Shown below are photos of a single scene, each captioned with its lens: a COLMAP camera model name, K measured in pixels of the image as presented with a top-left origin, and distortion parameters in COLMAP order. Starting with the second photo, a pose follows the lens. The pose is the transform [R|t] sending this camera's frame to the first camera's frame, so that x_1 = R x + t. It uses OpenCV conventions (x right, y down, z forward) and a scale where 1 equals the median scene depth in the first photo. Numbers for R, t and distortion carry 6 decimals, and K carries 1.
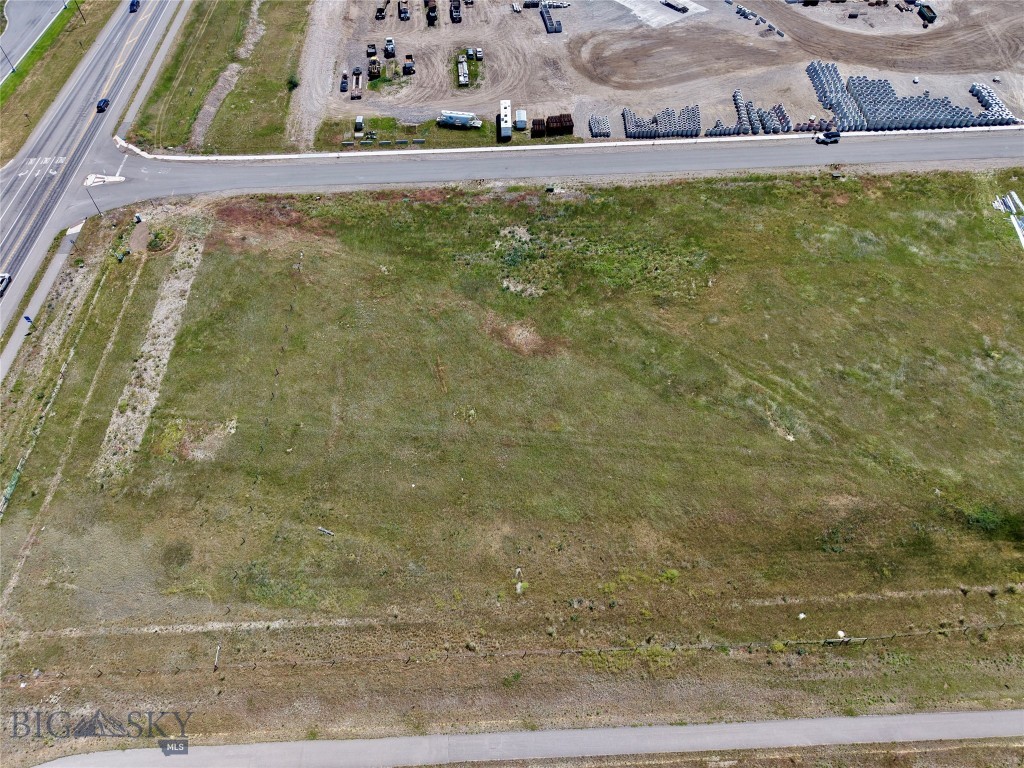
lens RADIAL K [[685.9, 0, 509.0], [0, 685.9, 385.7], [0, 0, 1]] dist [0.028147, -0.026687]
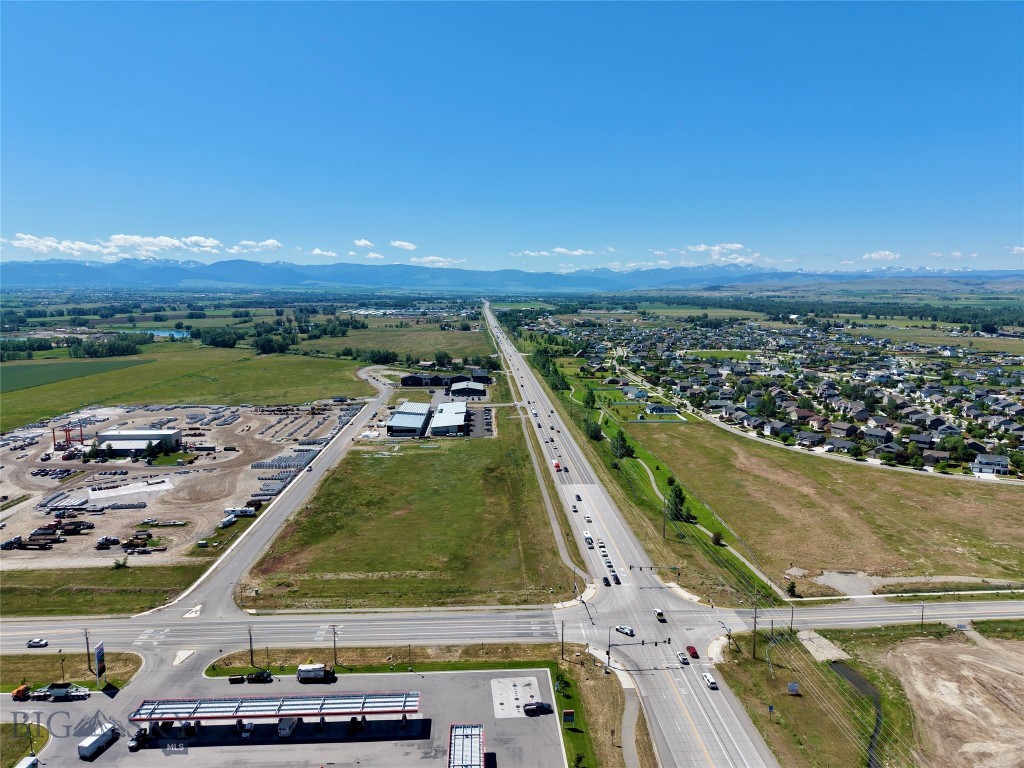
lens RADIAL K [[685.9, 0, 510.6], [0, 685.9, 378.3], [0, 0, 1]] dist [0.028147, -0.026687]
pose [[-0.004657, -0.116212, 0.993214, -1.845167], [0.788662, 0.610223, 0.075097, -0.187711], [-0.614809, 0.783660, 0.088810, 0.142277]]
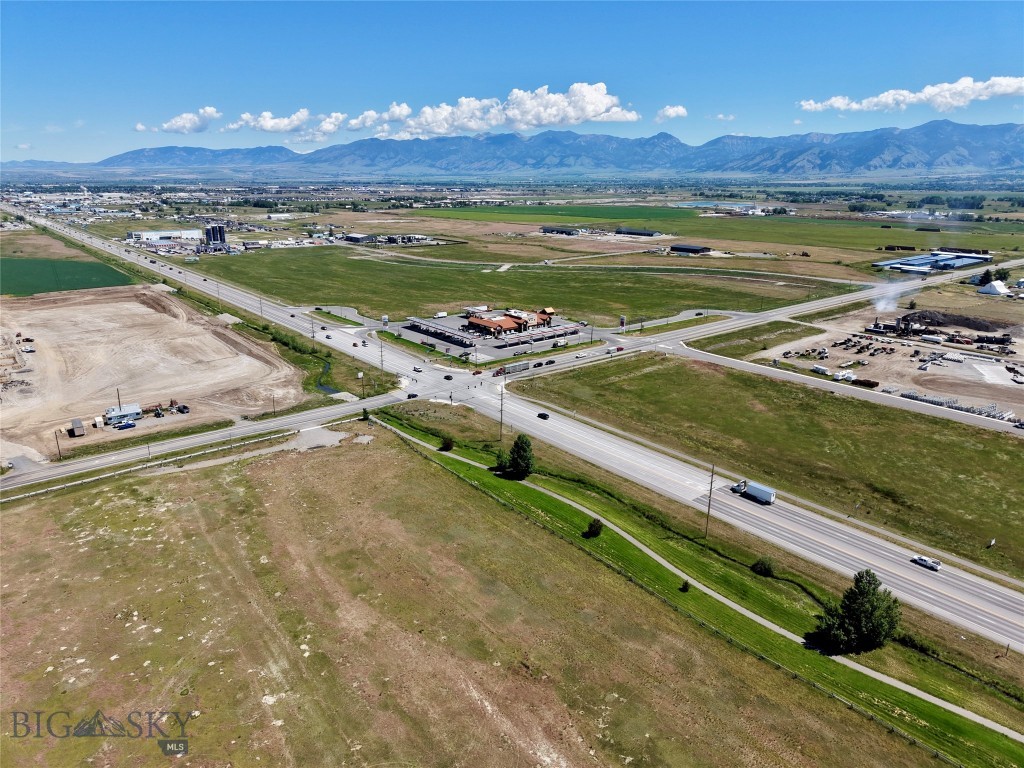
lens RADIAL K [[685.9, 0, 515.3], [0, 685.9, 384.7], [0, 0, 1]] dist [0.028147, -0.026687]
pose [[0.592381, 0.247998, -0.766538, 1.003984], [-0.643067, 0.718705, -0.264440, 0.790356], [0.485334, 0.649585, 0.585227, -0.611820]]
